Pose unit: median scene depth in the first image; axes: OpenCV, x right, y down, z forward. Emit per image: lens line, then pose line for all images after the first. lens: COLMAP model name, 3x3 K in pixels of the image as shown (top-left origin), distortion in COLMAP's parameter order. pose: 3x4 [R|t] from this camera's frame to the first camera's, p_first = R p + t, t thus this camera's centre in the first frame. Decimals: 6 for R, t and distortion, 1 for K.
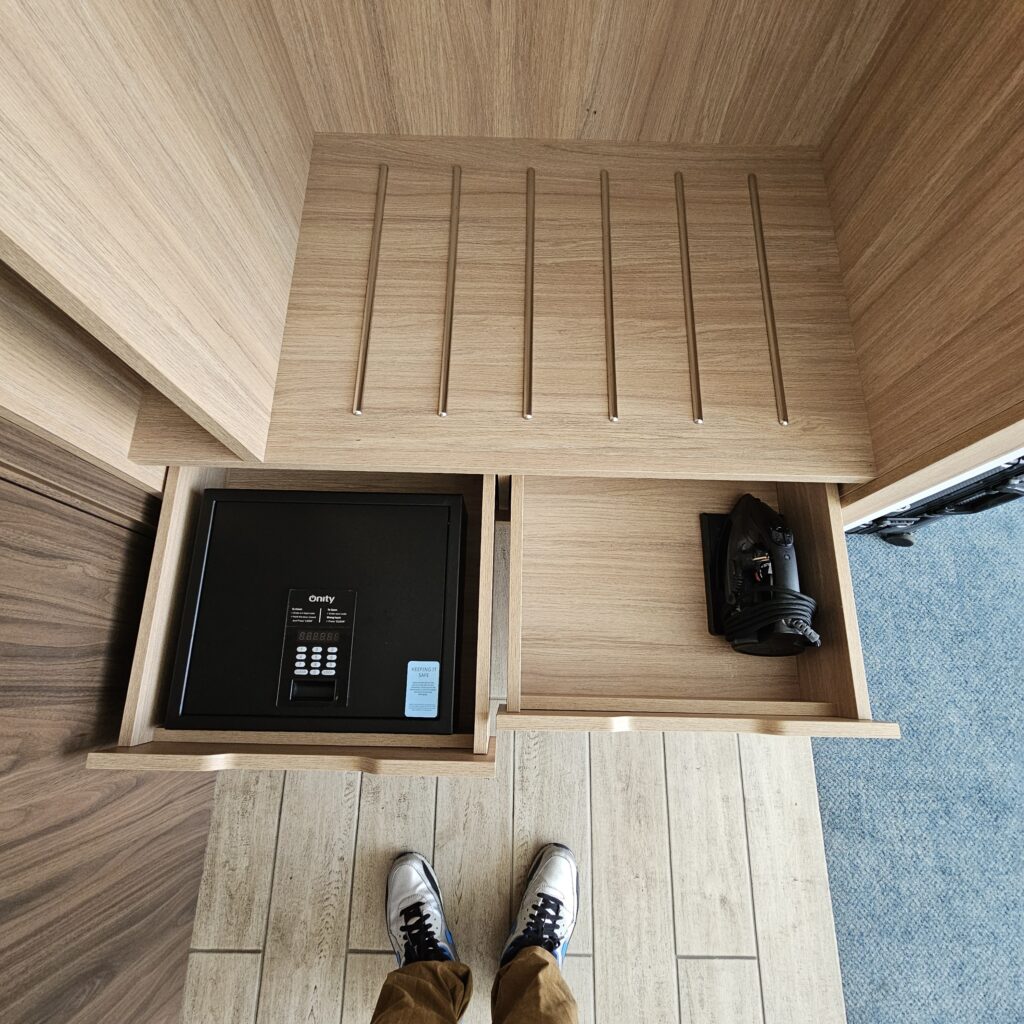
lens RADIAL K [[560.1, 0, 509.4], [0, 560.1, 504.7], [0, 0, 1]] dist [0.001571, -0.000842]
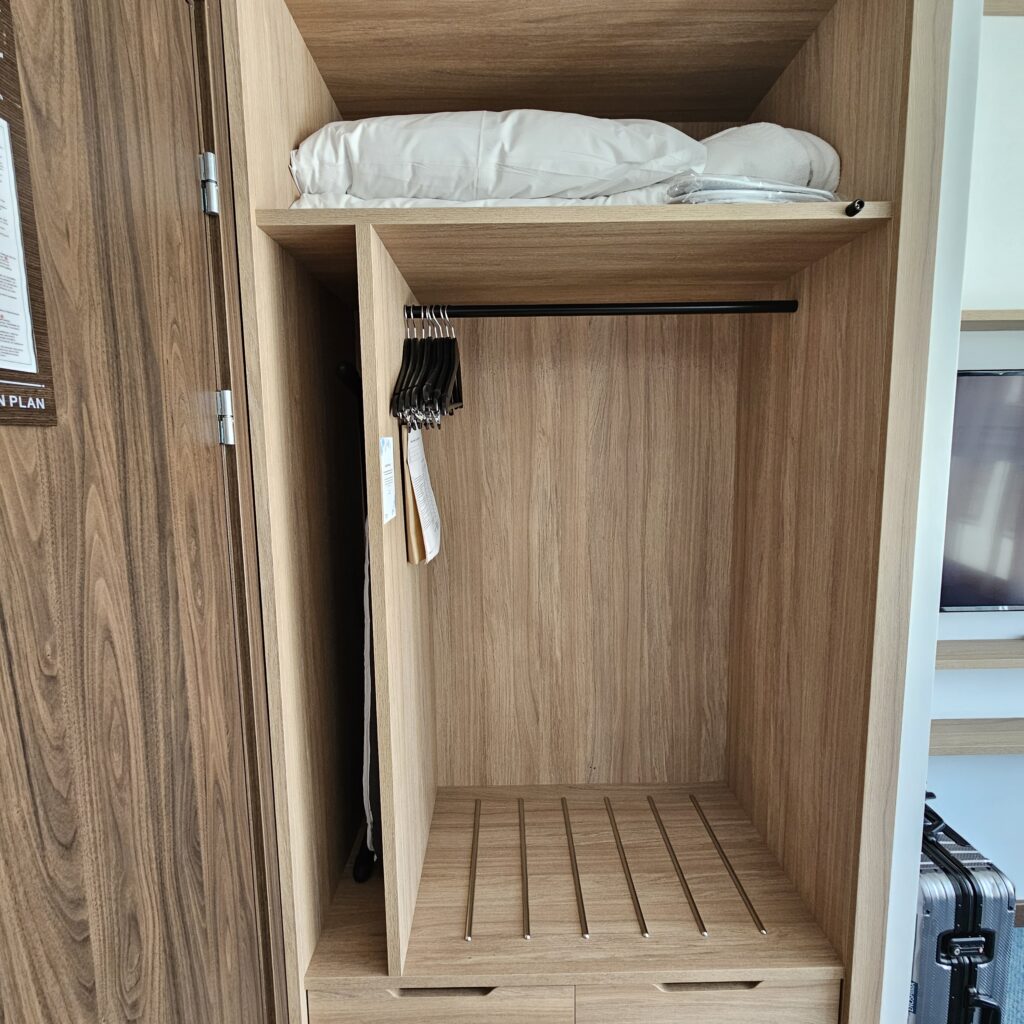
lens RADIAL K [[560.1, 0, 512.3], [0, 560.1, 507.3], [0, 0, 1]] dist [0.001571, -0.000842]
pose [[0.999061, -0.029147, 0.032069, -0.161028], [0.041006, 0.396435, -0.917147, 0.676206], [0.014019, 0.917600, 0.397258, -0.553458]]
